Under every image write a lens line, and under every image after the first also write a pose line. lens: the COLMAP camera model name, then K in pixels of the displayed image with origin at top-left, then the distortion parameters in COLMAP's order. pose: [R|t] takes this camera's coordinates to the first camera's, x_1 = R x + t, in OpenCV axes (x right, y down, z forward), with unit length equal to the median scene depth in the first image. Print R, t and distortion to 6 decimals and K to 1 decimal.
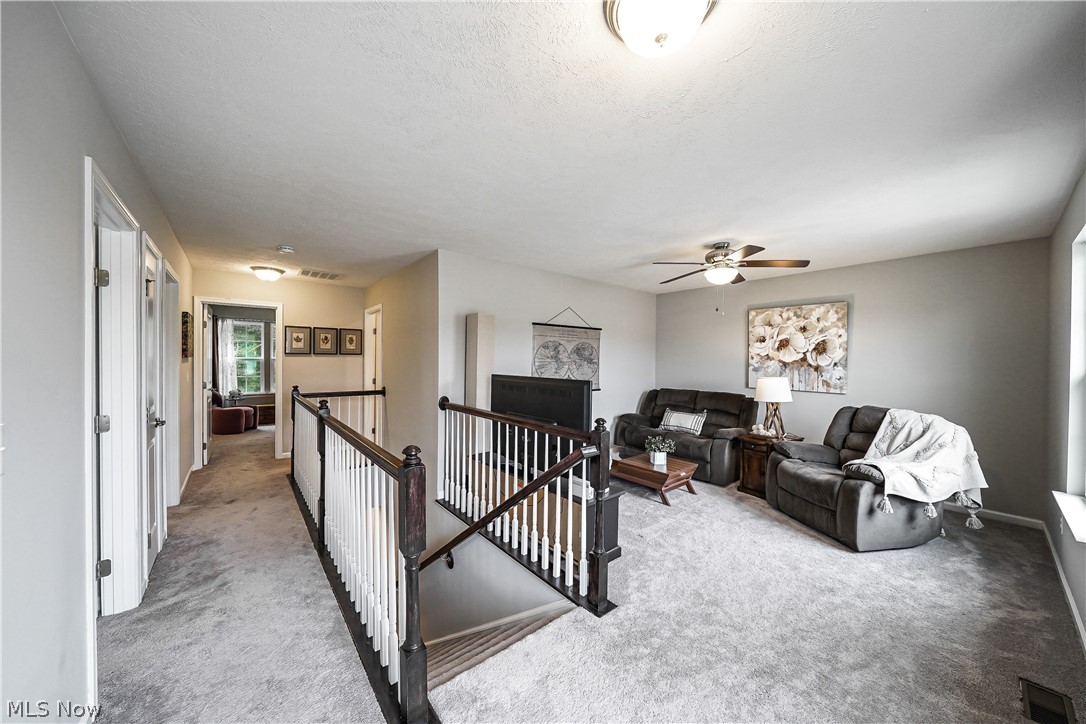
lens RADIAL K [[368.9, 0, 543.0], [0, 368.9, 362.0], [0, 0, 1]] dist [-0.001862, -0.000269]
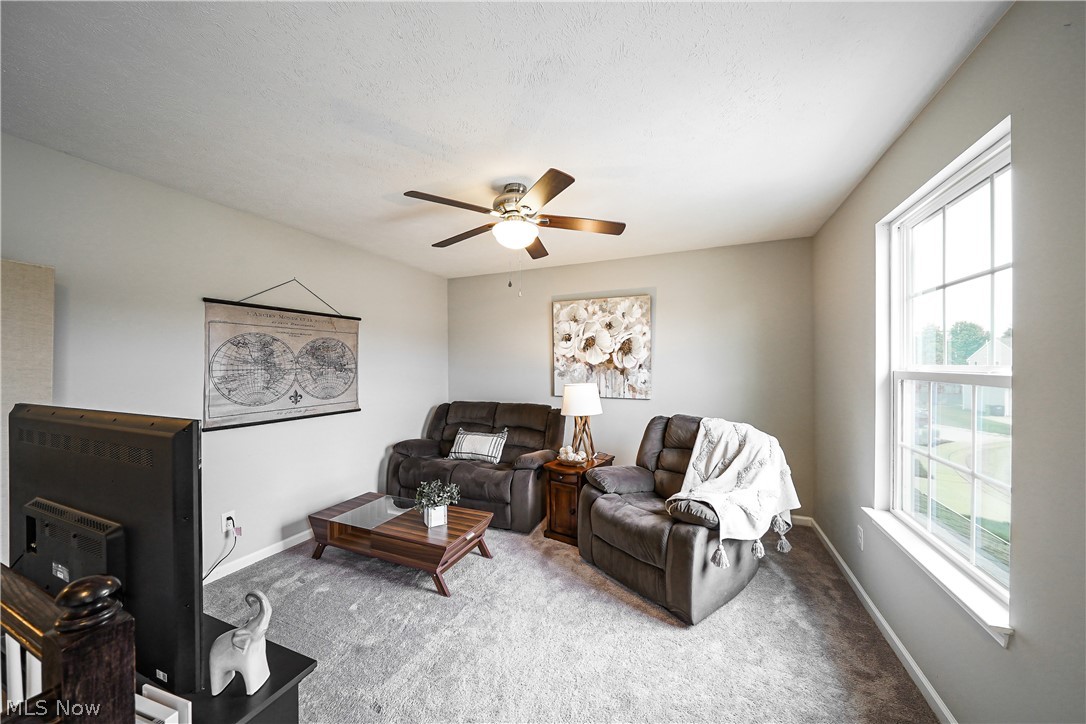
lens RADIAL K [[368.9, 0, 543.0], [0, 368.9, 362.0], [0, 0, 1]] dist [-0.001862, -0.000269]
pose [[0.885969, -0.011429, 0.463604, 0.181940], [0.017298, 0.999815, -0.008409, -0.000200], [-0.463422, 0.015469, 0.886003, 0.331168]]
